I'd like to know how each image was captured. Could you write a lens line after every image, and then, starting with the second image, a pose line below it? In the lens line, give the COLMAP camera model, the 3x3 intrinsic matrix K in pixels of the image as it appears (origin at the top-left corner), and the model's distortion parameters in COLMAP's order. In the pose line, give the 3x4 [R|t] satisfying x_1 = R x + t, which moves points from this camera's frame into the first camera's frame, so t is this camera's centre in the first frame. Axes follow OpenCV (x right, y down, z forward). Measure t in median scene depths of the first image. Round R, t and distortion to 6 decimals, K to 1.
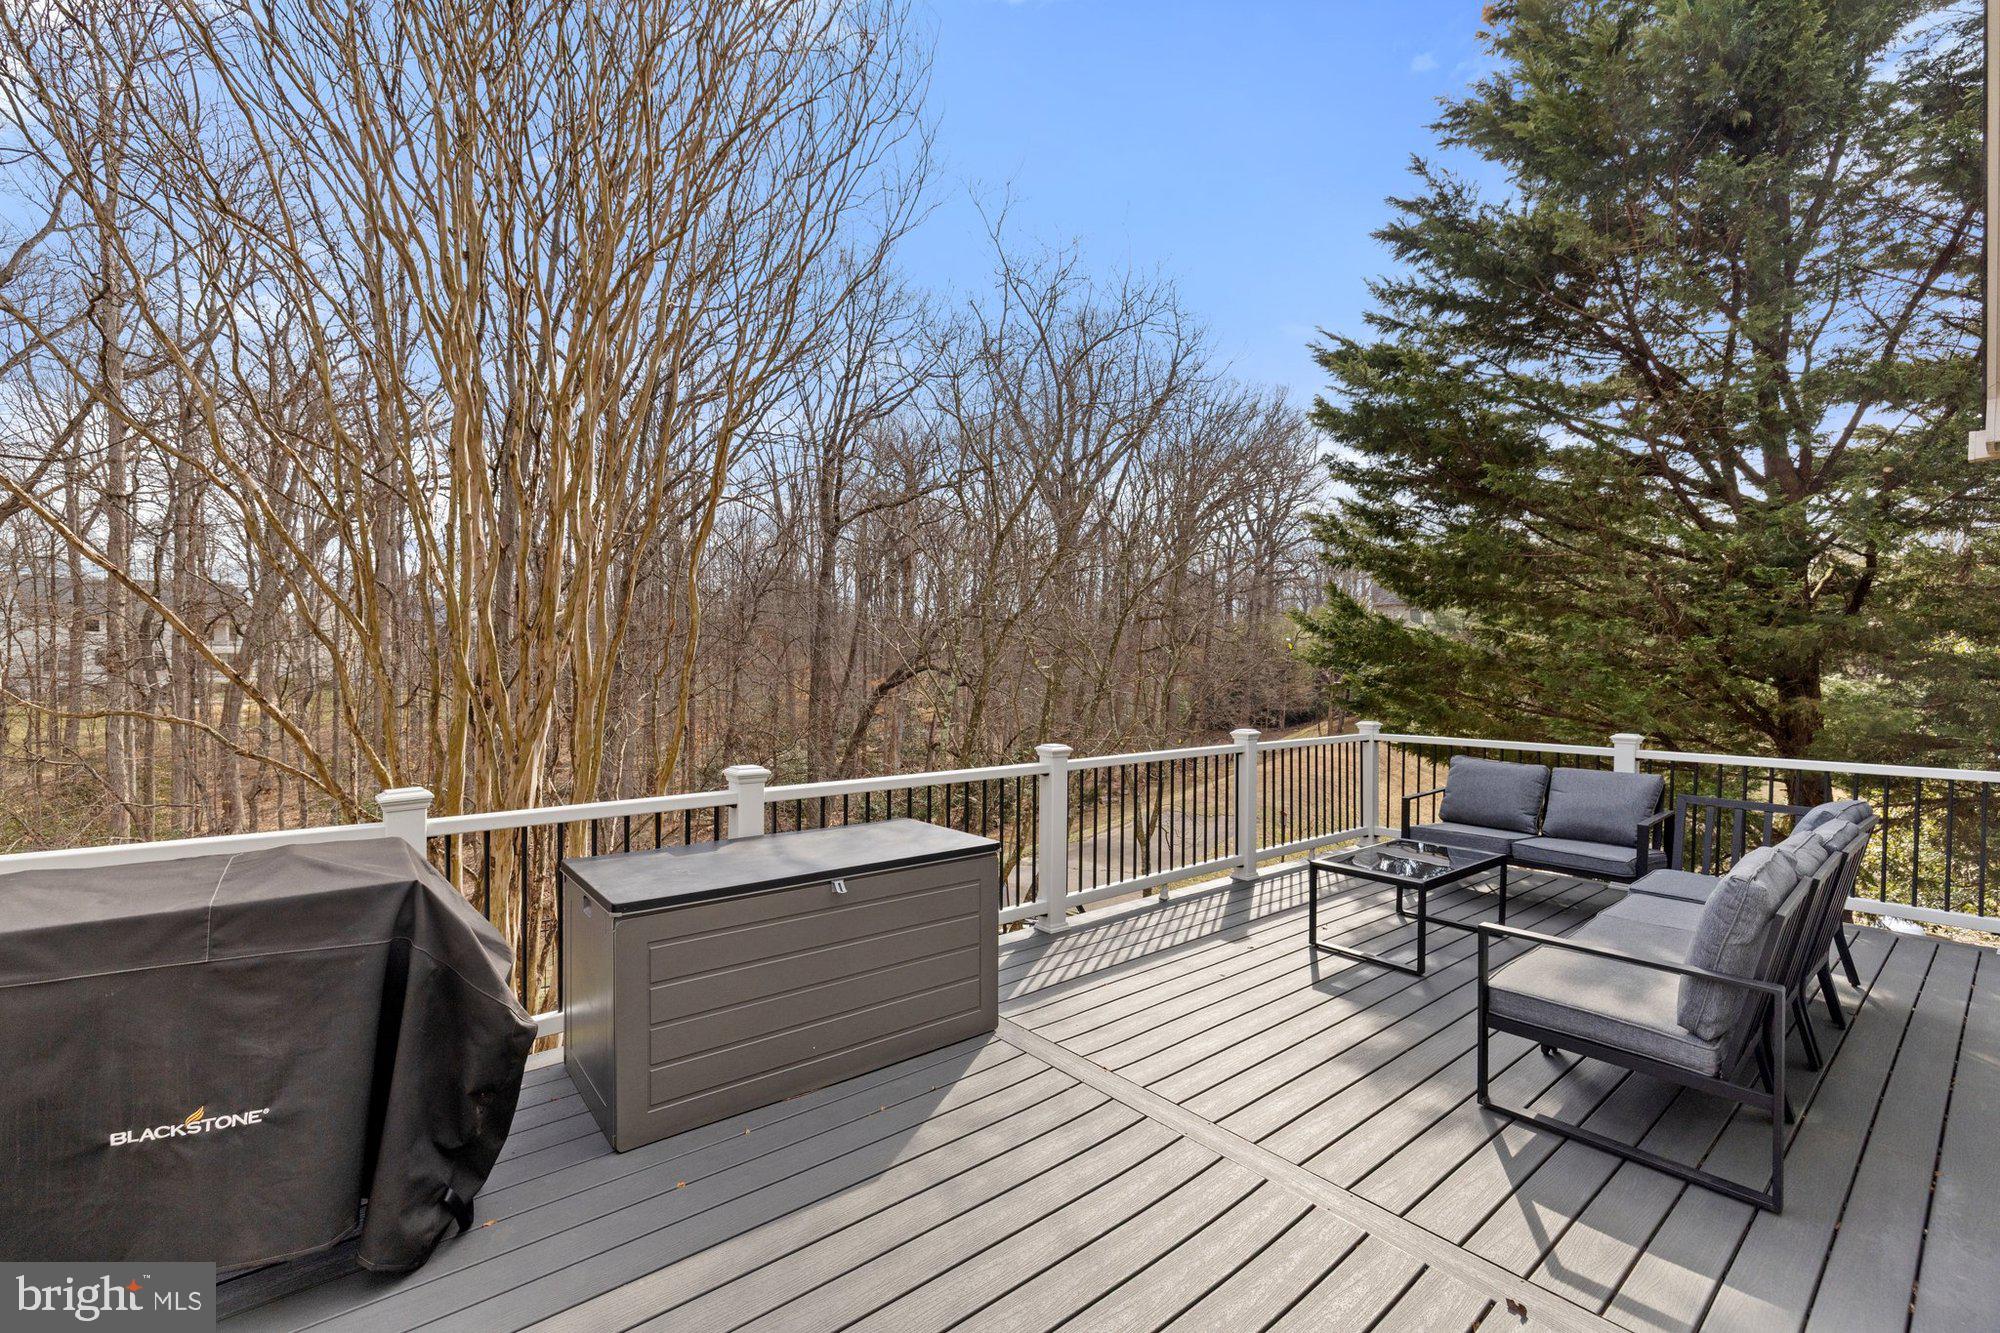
lens RADIAL K [[842.8, 0, 986.7], [0, 842.8, 668.7], [0, 0, 1]] dist [-0.002726, -0.000020]
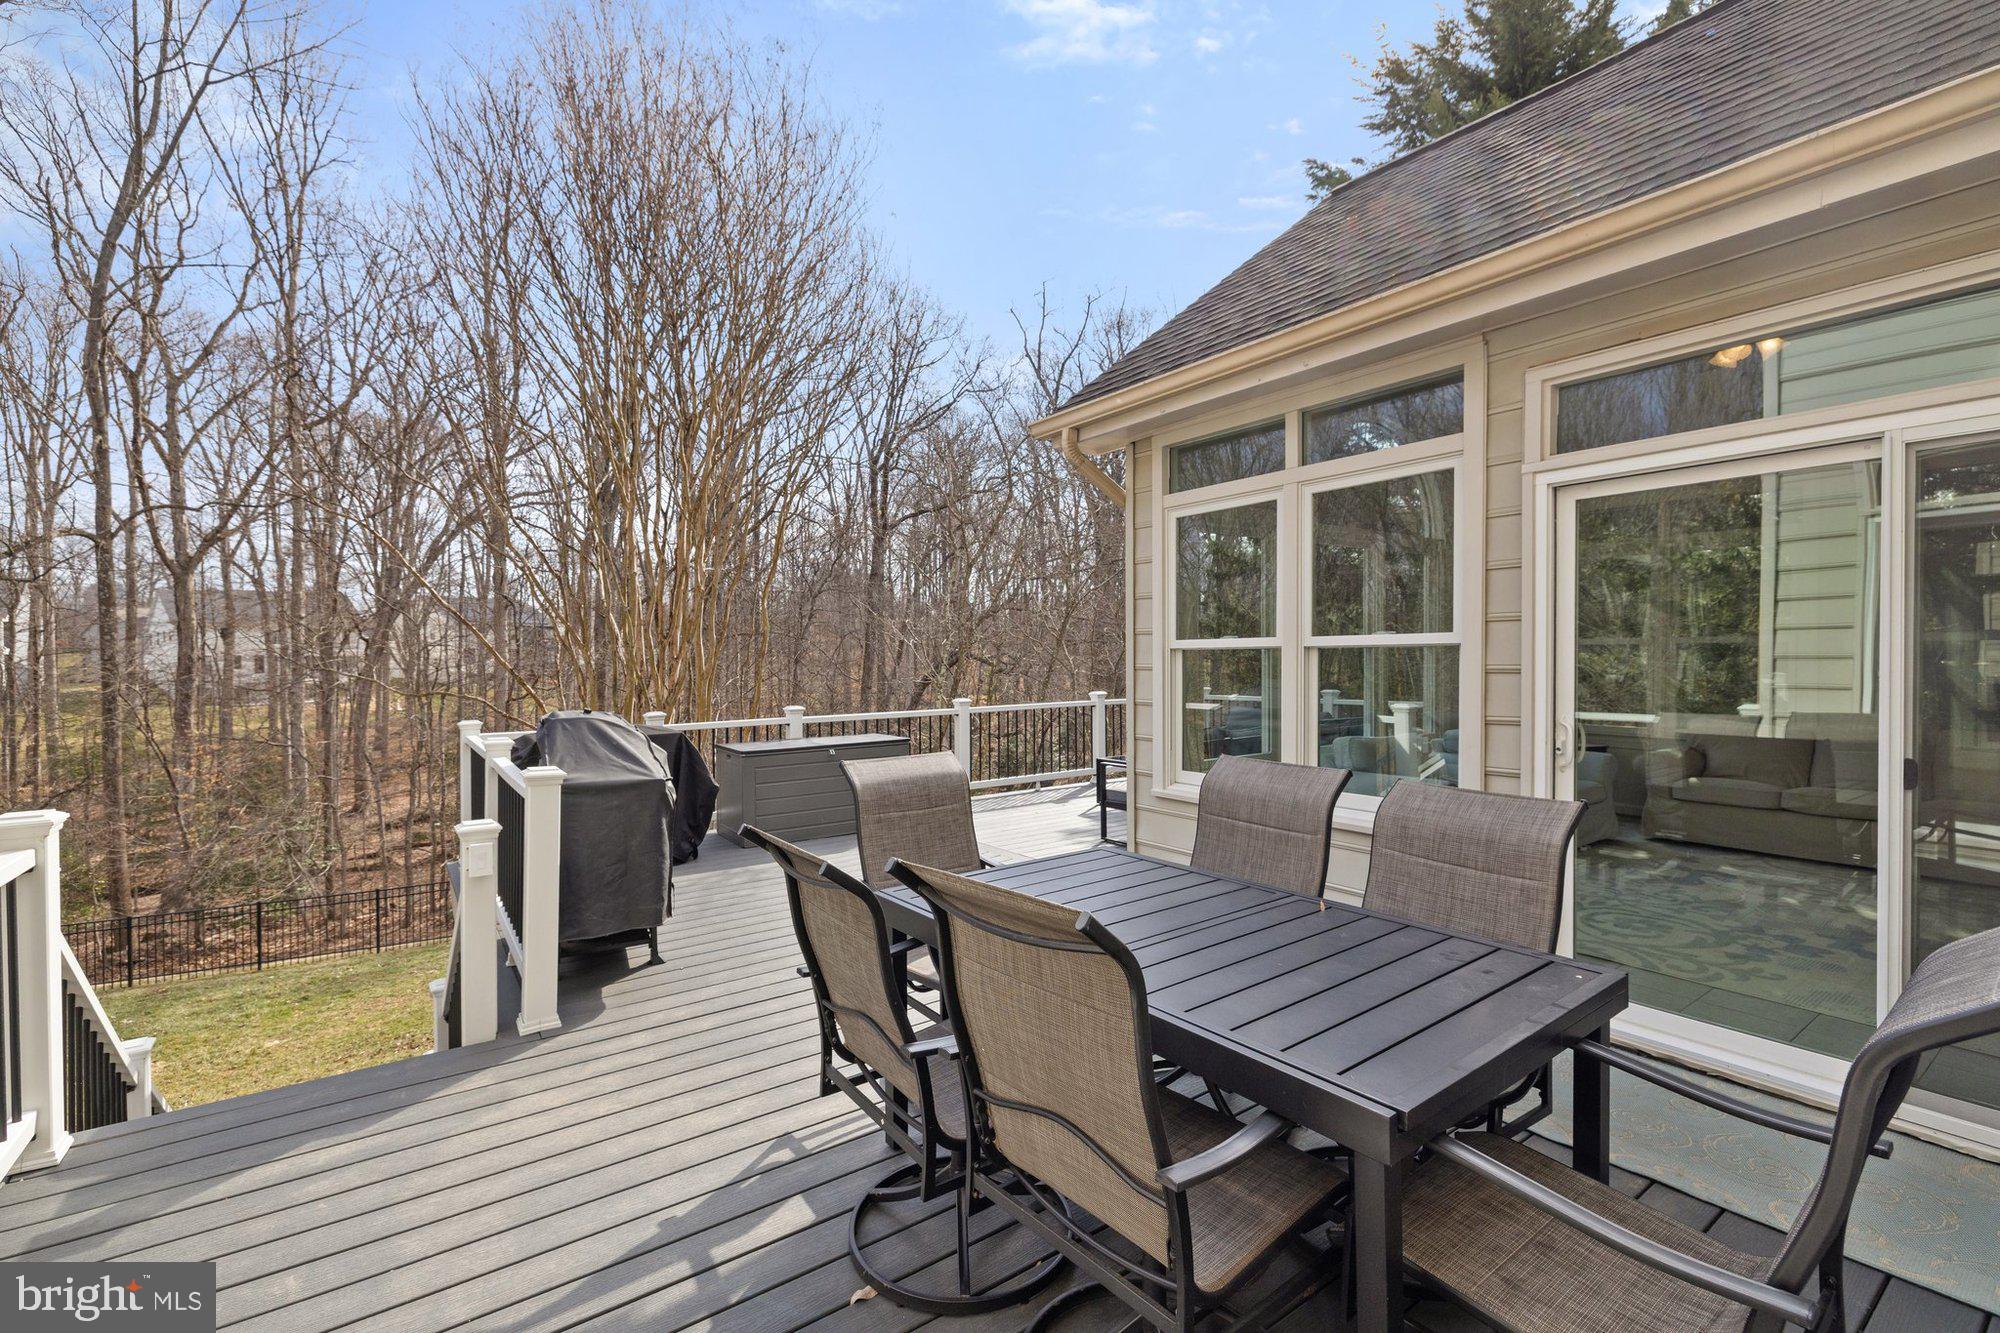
lens RADIAL K [[842.8, 0, 997.3], [0, 842.8, 662.2], [0, 0, 1]] dist [-0.002726, -0.000020]
pose [[0.998181, -0.015520, -0.058249, 0.031517], [0.015860, 0.999860, 0.005371, 0.000257], [0.058157, -0.006285, 0.998288, -0.097712]]
